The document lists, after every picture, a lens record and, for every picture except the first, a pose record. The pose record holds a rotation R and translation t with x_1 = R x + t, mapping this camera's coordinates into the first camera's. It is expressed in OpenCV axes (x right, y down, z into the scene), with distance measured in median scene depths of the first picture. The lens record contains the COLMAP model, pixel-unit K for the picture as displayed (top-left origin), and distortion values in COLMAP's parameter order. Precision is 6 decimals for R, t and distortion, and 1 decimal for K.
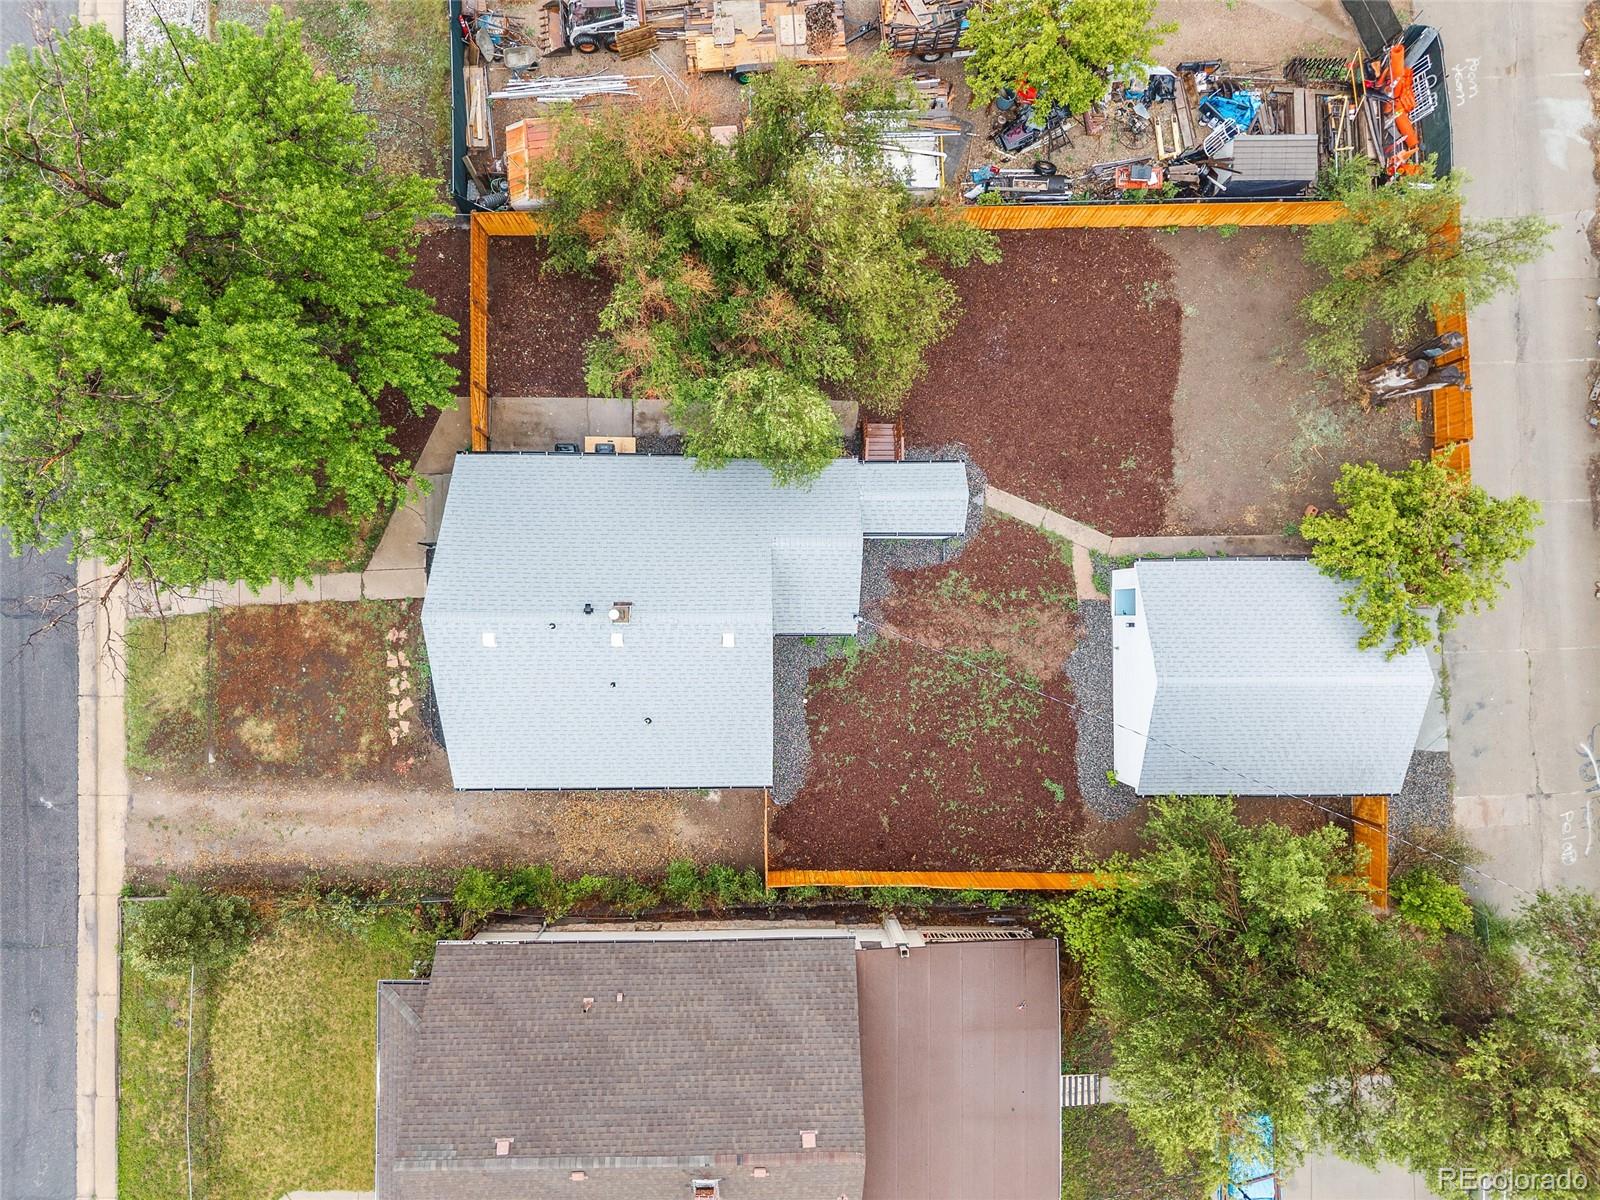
lens RADIAL K [[1066.9, 0, 795.7], [0, 1066.9, 598.6], [0, 0, 1]] dist [0.025990, -0.031598]
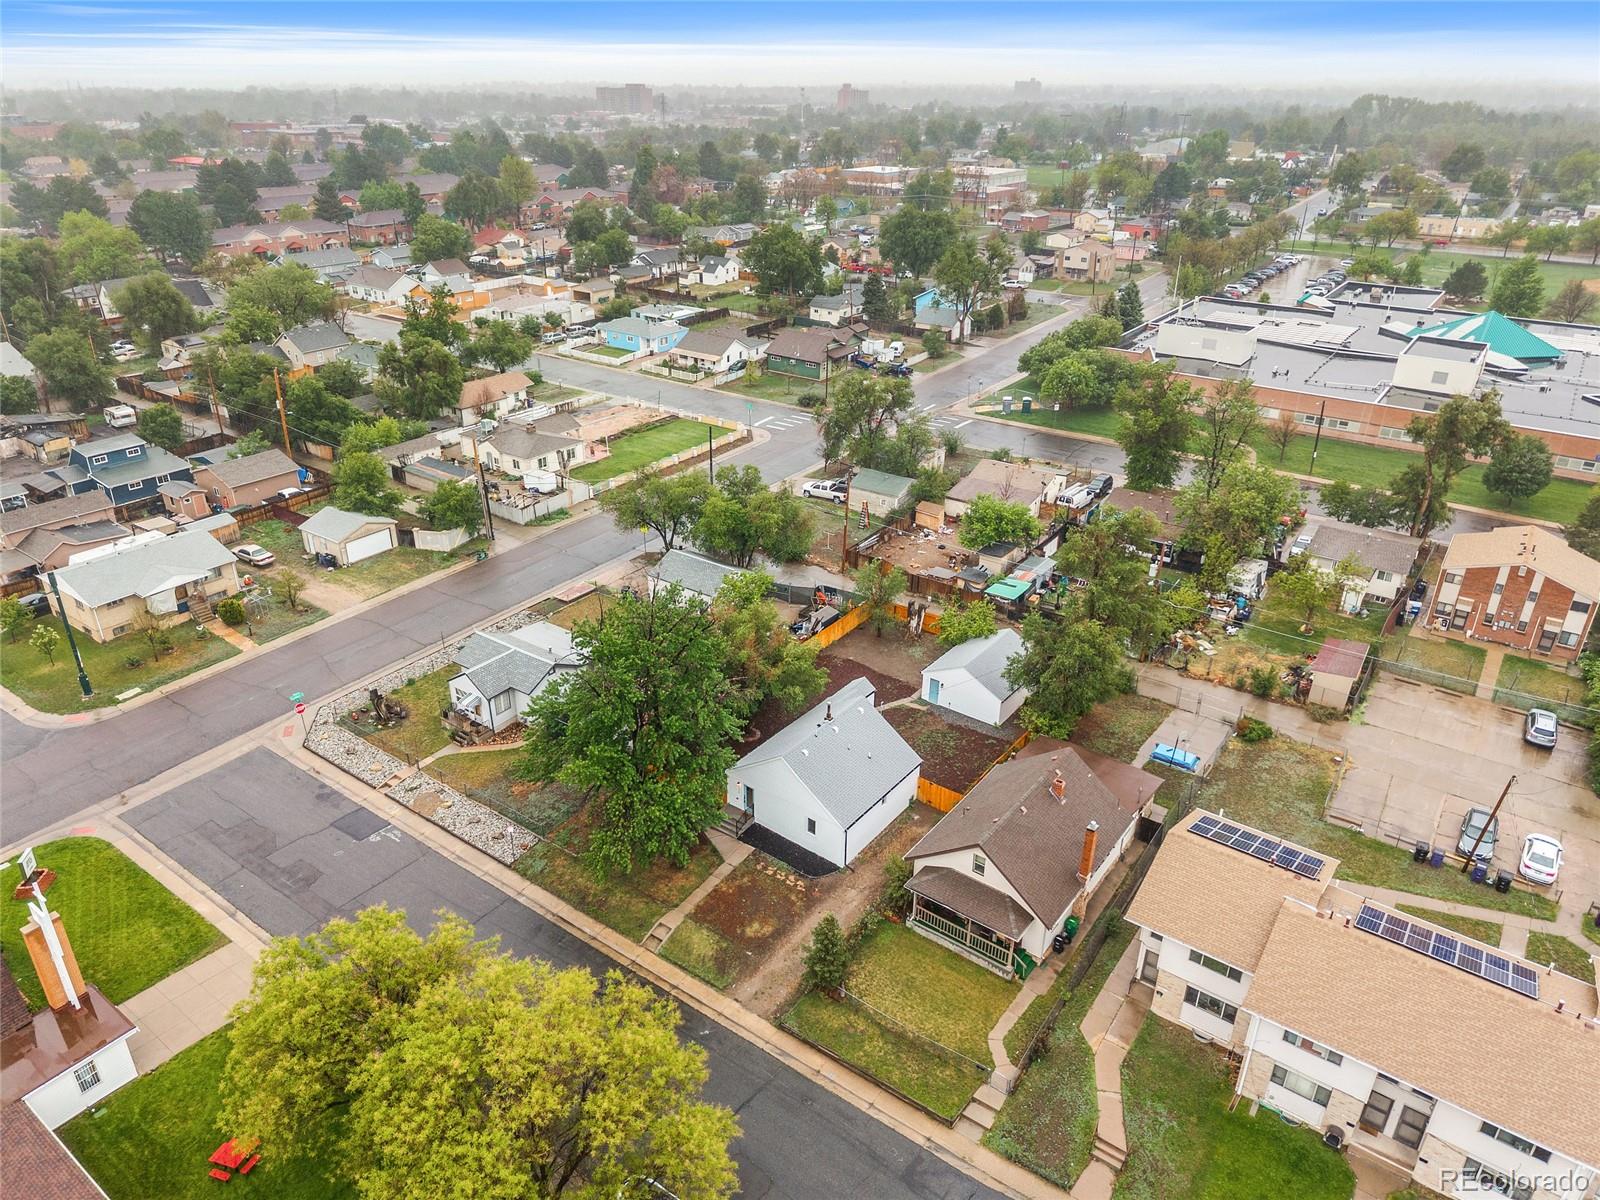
lens RADIAL K [[1066.9, 0, 793.3], [0, 1066.9, 586.9], [0, 0, 1]] dist [0.025990, -0.031598]
pose [[0.604129, -0.342834, 0.719370, -1.567579], [0.796546, 0.286177, -0.532557, 0.976974], [-0.023289, 0.894744, 0.445971, -0.328883]]
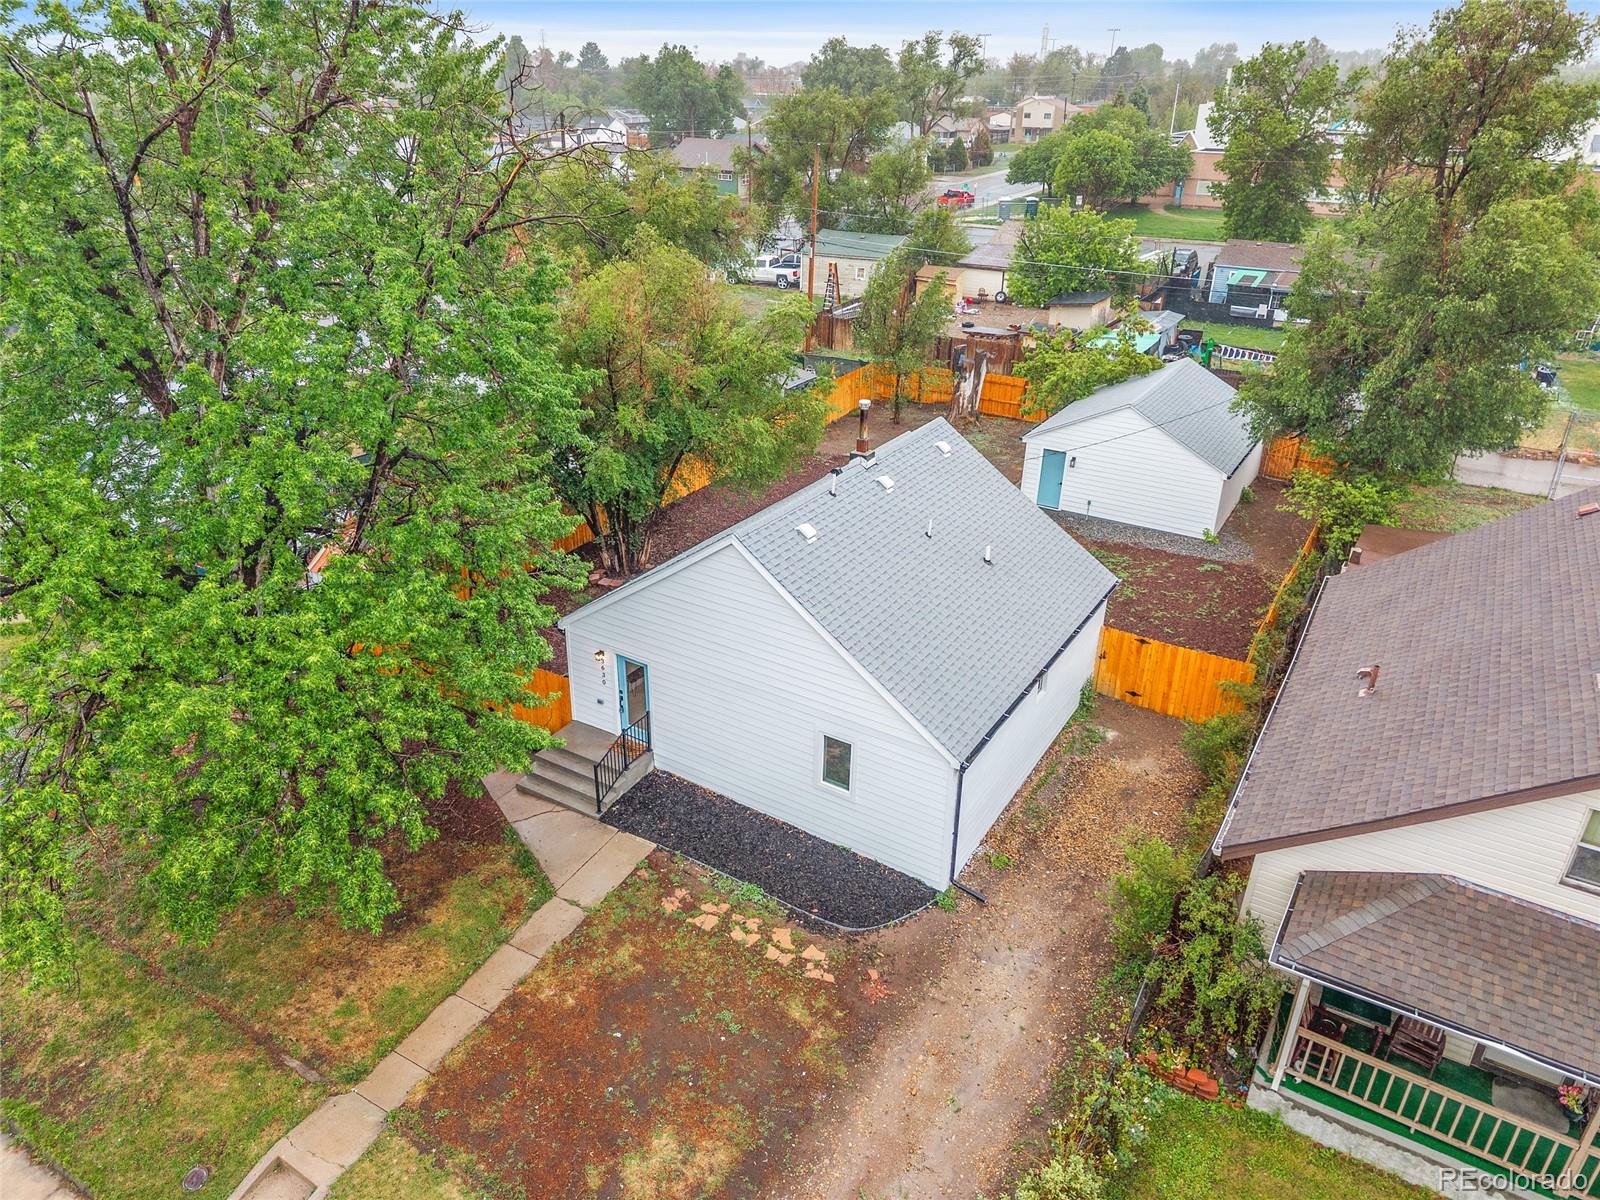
lens RADIAL K [[1066.9, 0, 786.0], [0, 1066.9, 594.9], [0, 0, 1]] dist [0.025990, -0.031598]
pose [[0.534780, -0.370077, 0.759641, -0.726561], [0.844684, 0.258370, -0.468779, 0.319545], [-0.022784, 0.892350, 0.450769, 0.581950]]
